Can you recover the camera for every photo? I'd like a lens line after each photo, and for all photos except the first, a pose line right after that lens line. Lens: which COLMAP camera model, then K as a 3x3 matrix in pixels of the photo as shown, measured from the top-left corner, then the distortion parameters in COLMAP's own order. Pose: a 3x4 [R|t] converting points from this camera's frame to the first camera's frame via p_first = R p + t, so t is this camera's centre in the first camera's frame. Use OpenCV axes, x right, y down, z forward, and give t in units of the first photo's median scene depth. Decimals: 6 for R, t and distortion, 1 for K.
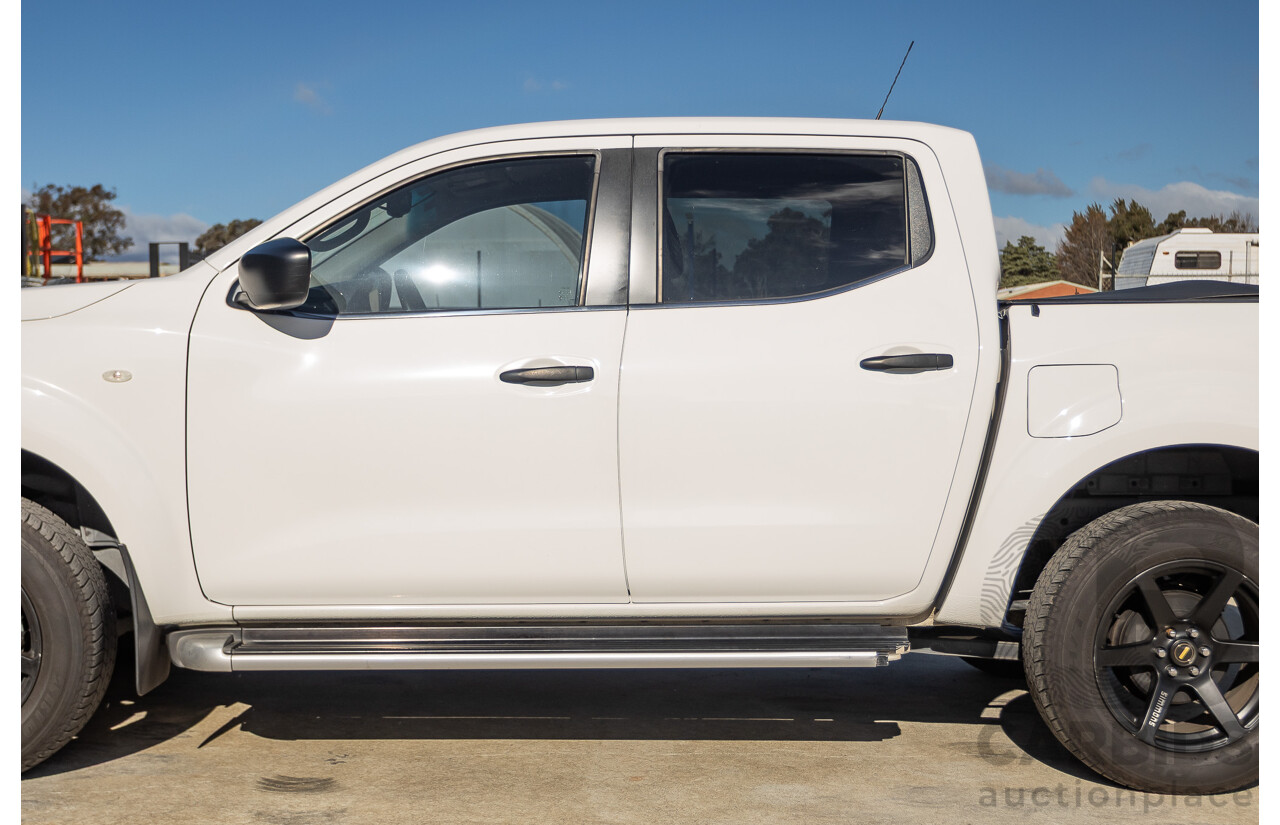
lens RADIAL K [[1895.1, 0, 695.3], [0, 1895.1, 410.0], [0, 0, 1]] dist [0.003619, -0.009982]
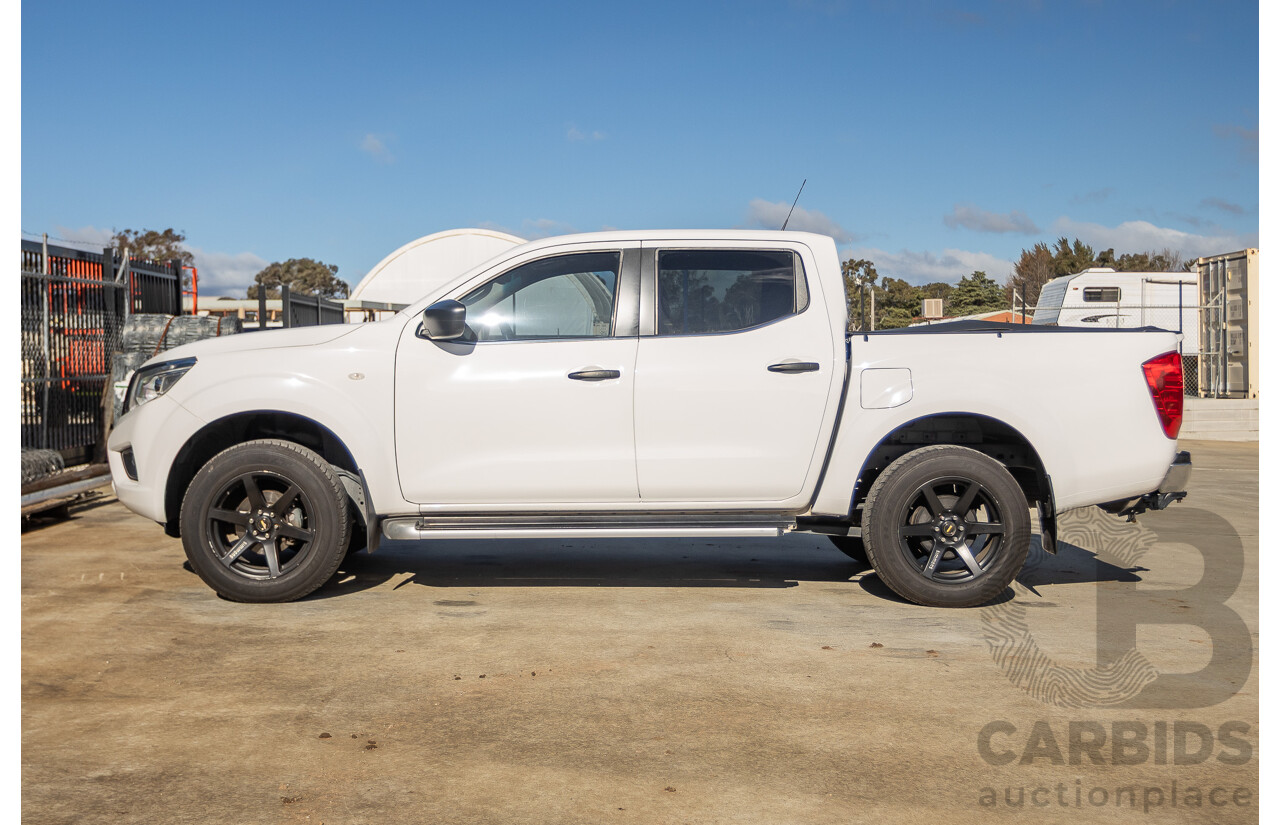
lens RADIAL K [[1961.0, 0, 713.4], [0, 1961.0, 409.4], [0, 0, 1]] dist [0.025718, -0.050227]
pose [[0.999969, -0.003366, 0.007114, 0.021522], [0.003471, 0.999884, -0.014803, 0.041391], [-0.007064, 0.014827, 0.999865, -0.847867]]
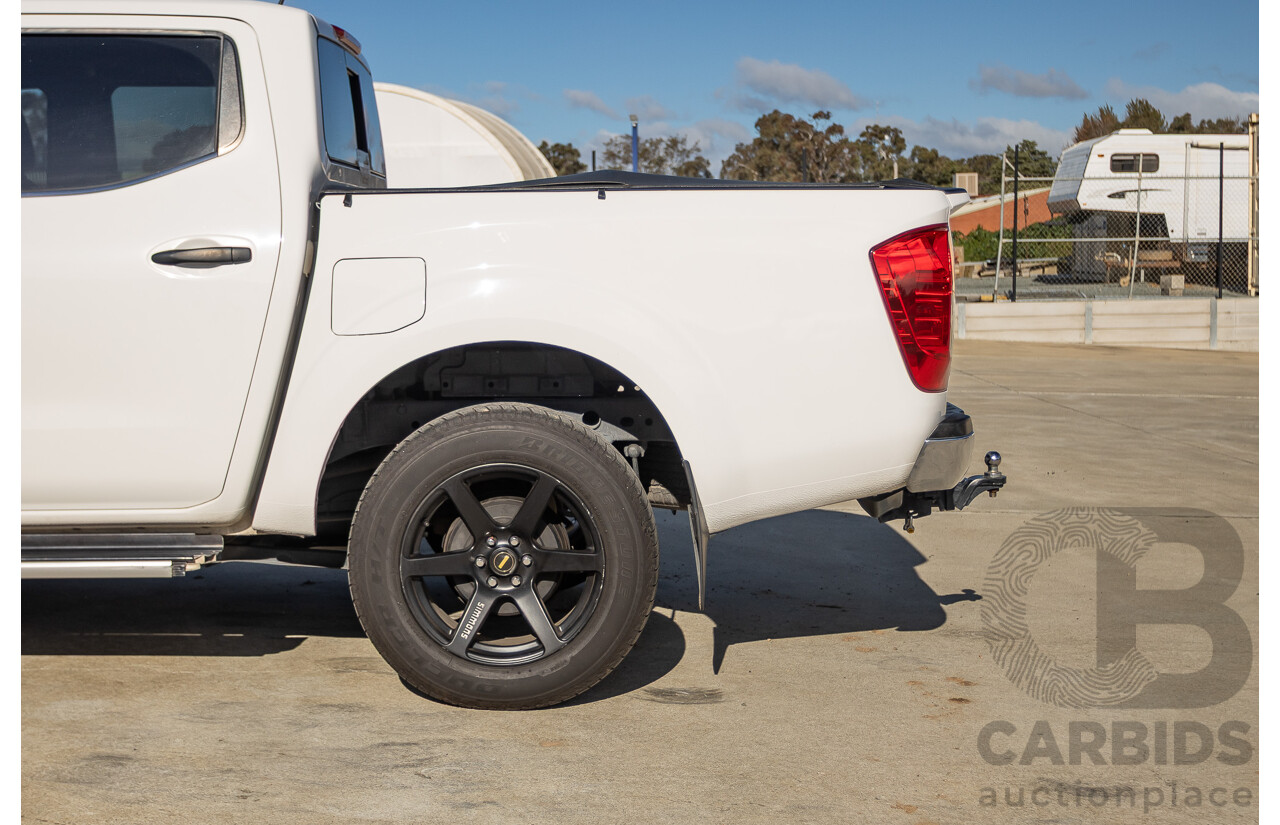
lens RADIAL K [[1976.8, 0, 867.8], [0, 1976.8, 414.8], [0, 0, 1]] dist [0.000721, -0.034801]
pose [[0.999996, -0.002355, -0.001748, 0.438246], [0.002430, 0.999039, 0.043768, 0.011412], [0.001643, -0.043773, 0.999040, 0.013091]]
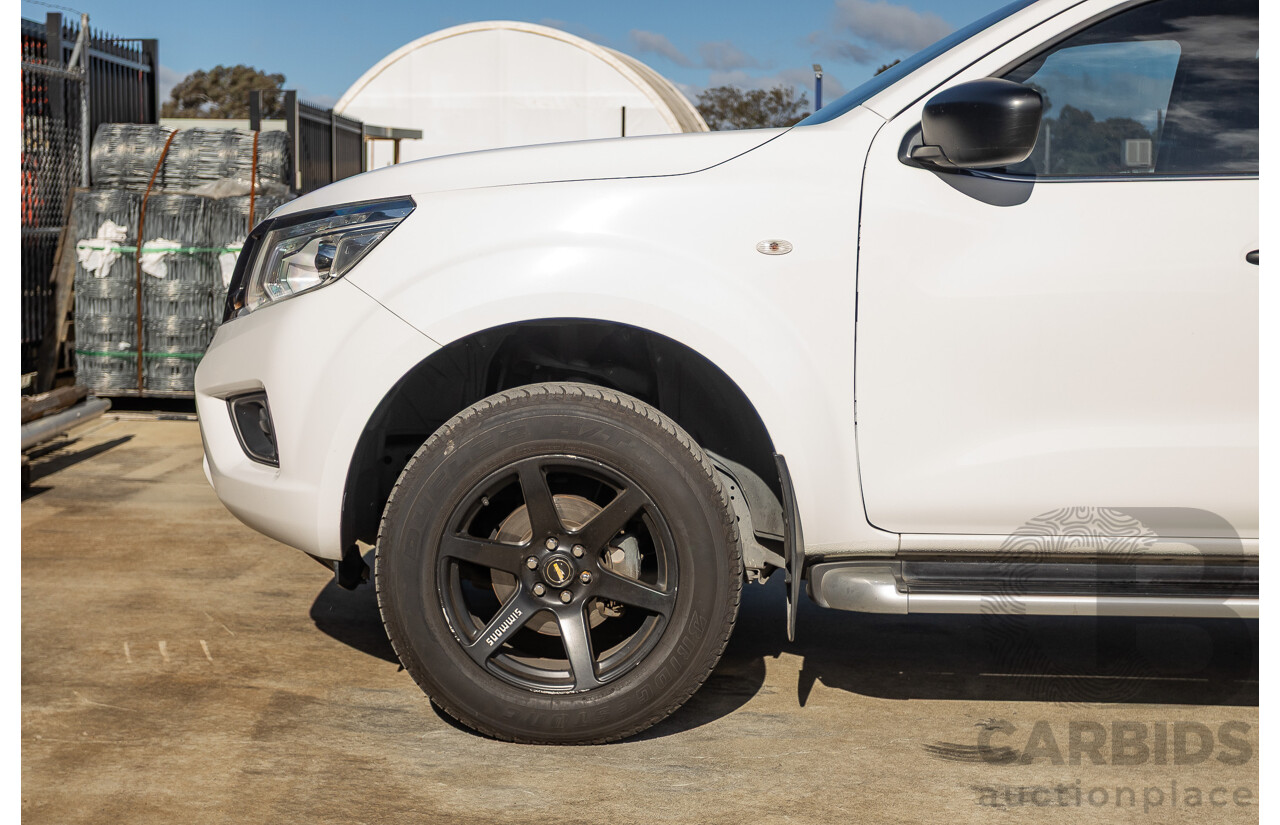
lens RADIAL K [[2322.1, 0, 539.1], [0, 2322.1, 414.5], [0, 0, 1]] dist [0.003950, -0.049304]
pose [[0.999612, 0.018790, -0.020564, -0.371637], [-0.017857, 0.998843, 0.044658, 0.010533], [0.021379, -0.044274, 0.998791, 0.005382]]
